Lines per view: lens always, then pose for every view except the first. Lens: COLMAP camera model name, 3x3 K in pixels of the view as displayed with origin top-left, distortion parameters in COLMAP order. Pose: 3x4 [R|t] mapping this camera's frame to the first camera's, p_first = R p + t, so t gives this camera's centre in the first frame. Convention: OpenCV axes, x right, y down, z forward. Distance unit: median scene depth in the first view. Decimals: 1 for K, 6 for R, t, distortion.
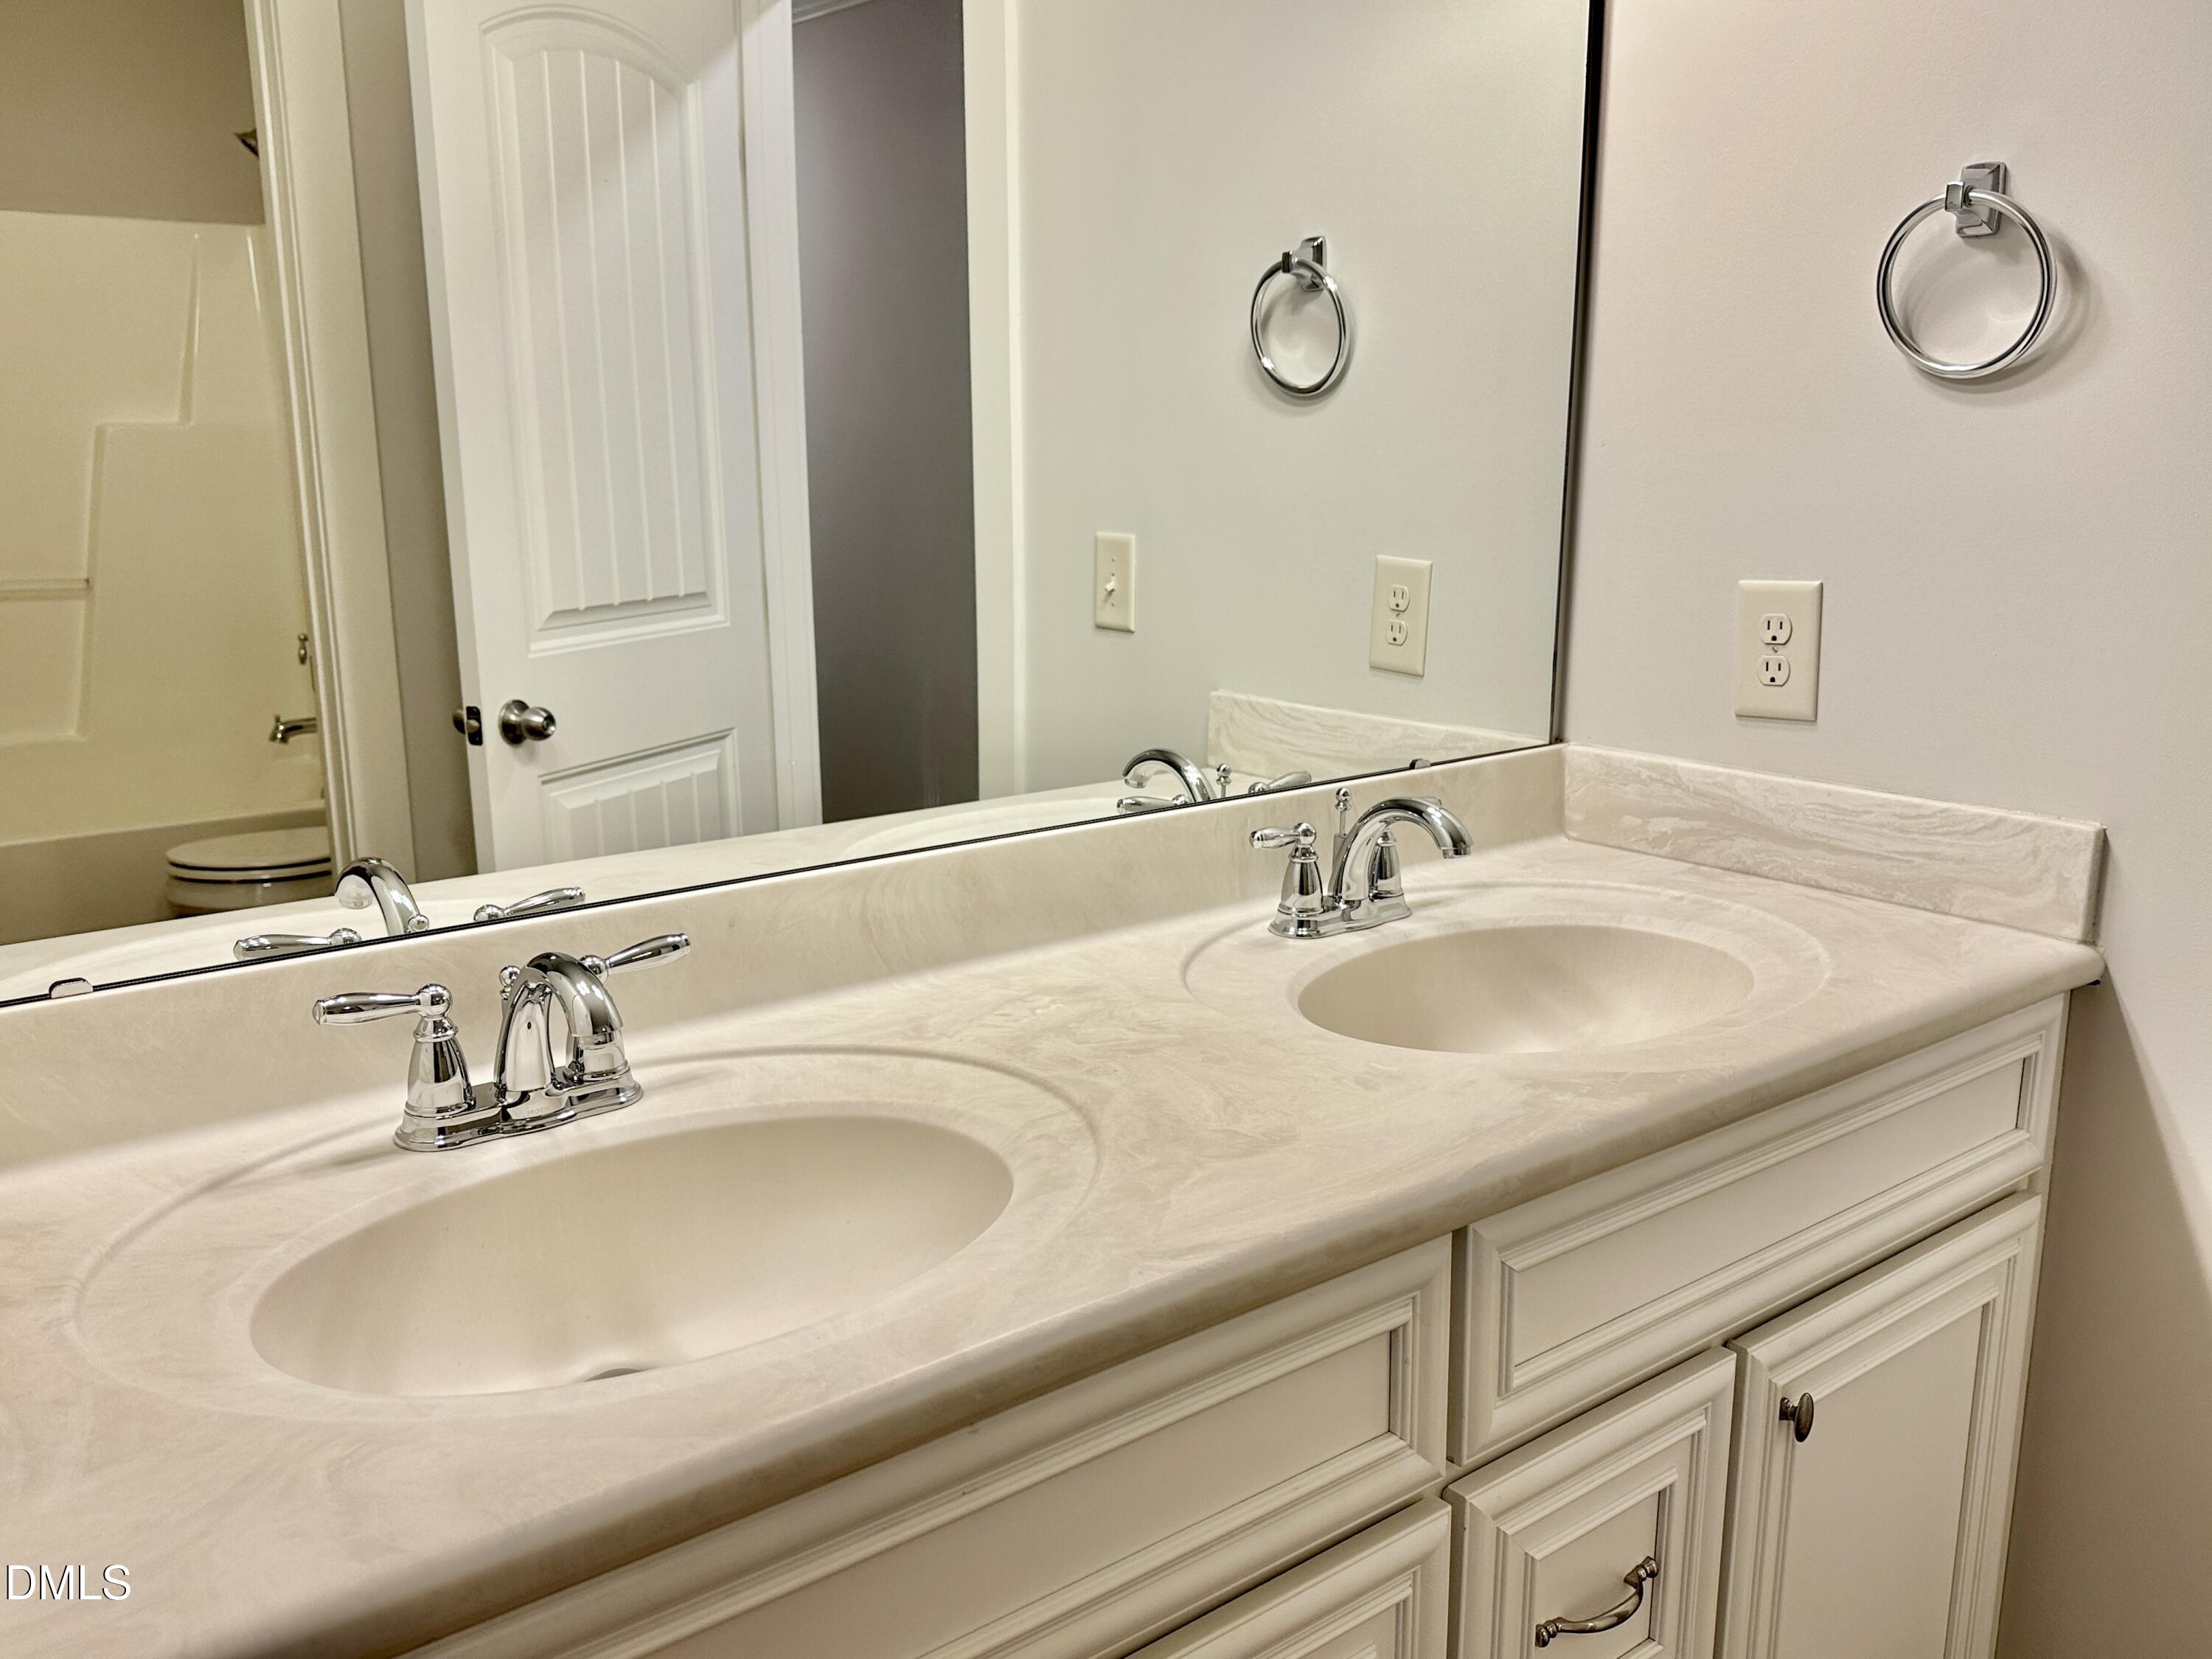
lens RADIAL K [[1845.7, 0, 1105.4], [0, 1845.7, 832.3], [0, 0, 1]] dist [0.004932, 0.001081]
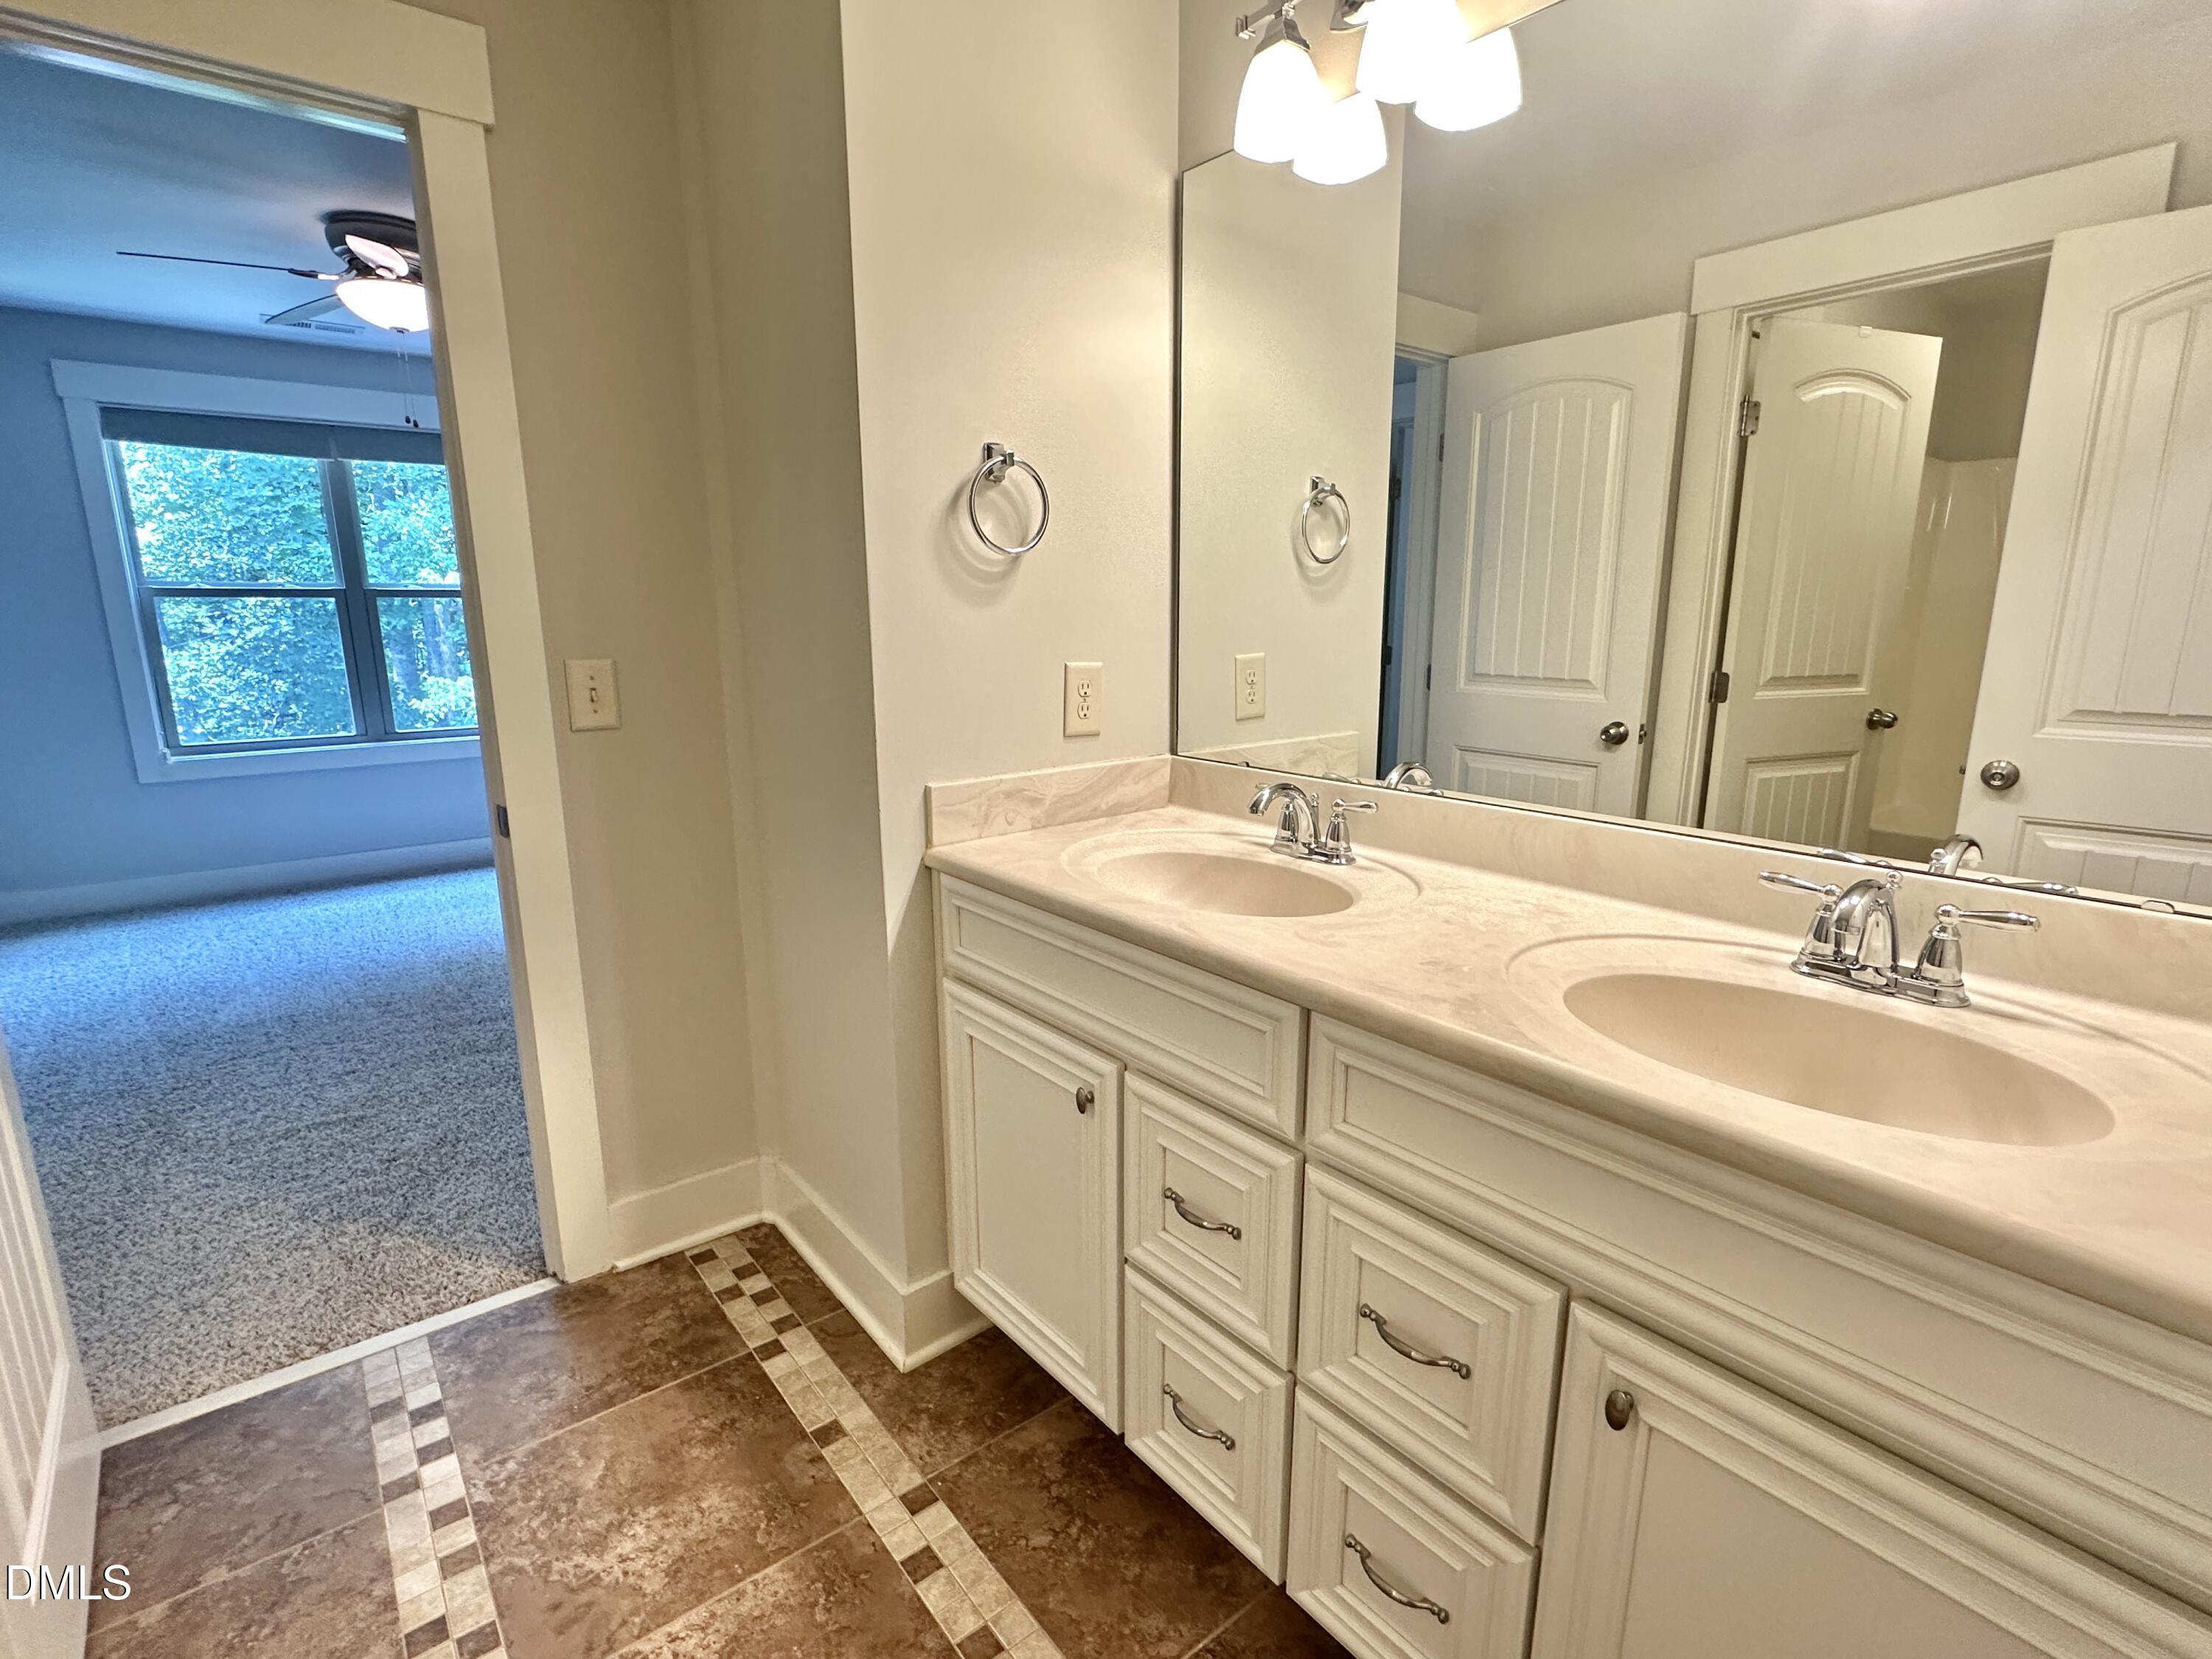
lens RADIAL K [[1055.1, 0, 1104.4], [0, 1055.1, 829.8], [0, 0, 1]] dist [0.001657, 0.000294]
pose [[0.011919, 0.216802, -0.976143, 0.957104], [-0.205777, 0.955849, 0.209782, -0.108750], [0.978526, 0.198367, 0.056005, 0.578877]]
